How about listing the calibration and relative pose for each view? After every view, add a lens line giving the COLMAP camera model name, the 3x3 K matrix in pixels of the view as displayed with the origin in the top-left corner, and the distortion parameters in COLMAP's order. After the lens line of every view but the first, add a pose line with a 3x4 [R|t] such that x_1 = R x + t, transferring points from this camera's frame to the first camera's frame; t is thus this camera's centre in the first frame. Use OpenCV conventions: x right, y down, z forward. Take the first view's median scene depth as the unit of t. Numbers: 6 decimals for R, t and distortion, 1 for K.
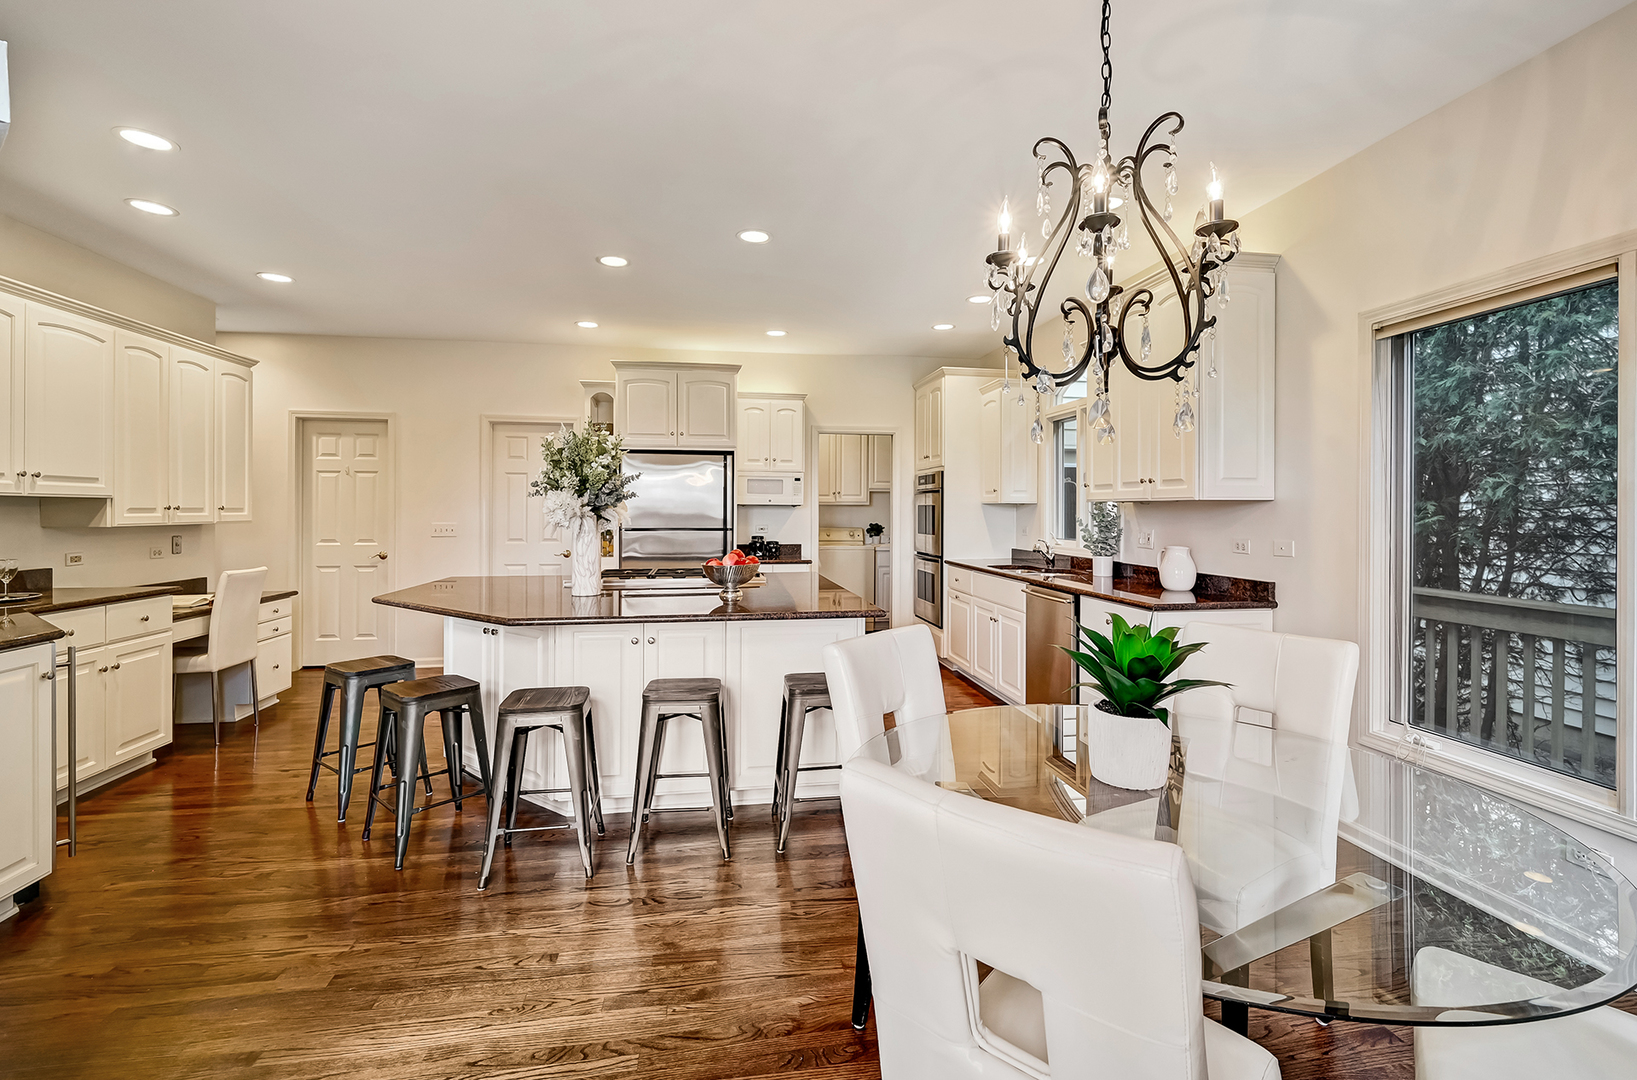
lens RADIAL K [[733.4, 0, 838.5], [0, 733.4, 495.6], [0, 0, 1]] dist [-0.002948, -0.000559]
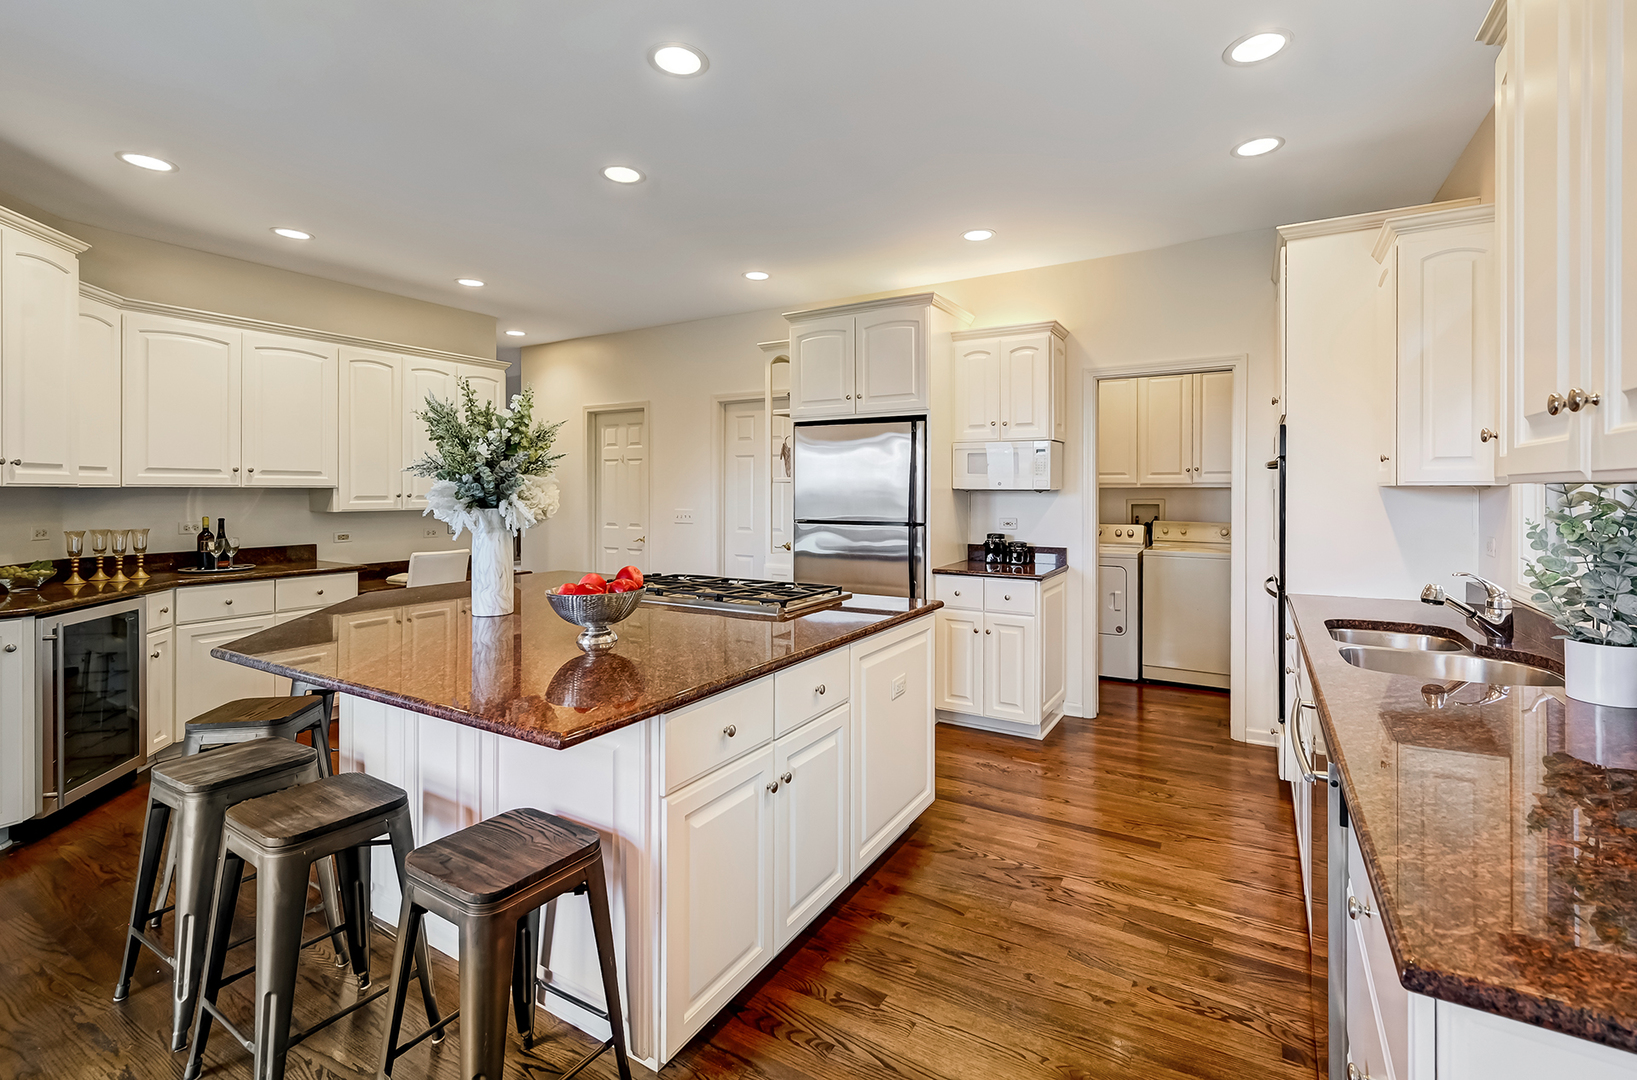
lens RADIAL K [[716.7, 0, 850.2], [0, 716.7, 491.5], [0, 0, 1]] dist [0.000904, -0.000778]
pose [[0.747832, 0.000317, -0.663887, 0.270034], [0.014107, 0.999767, 0.016368, 0.001178], [0.663738, -0.021606, 0.747653, 0.437599]]
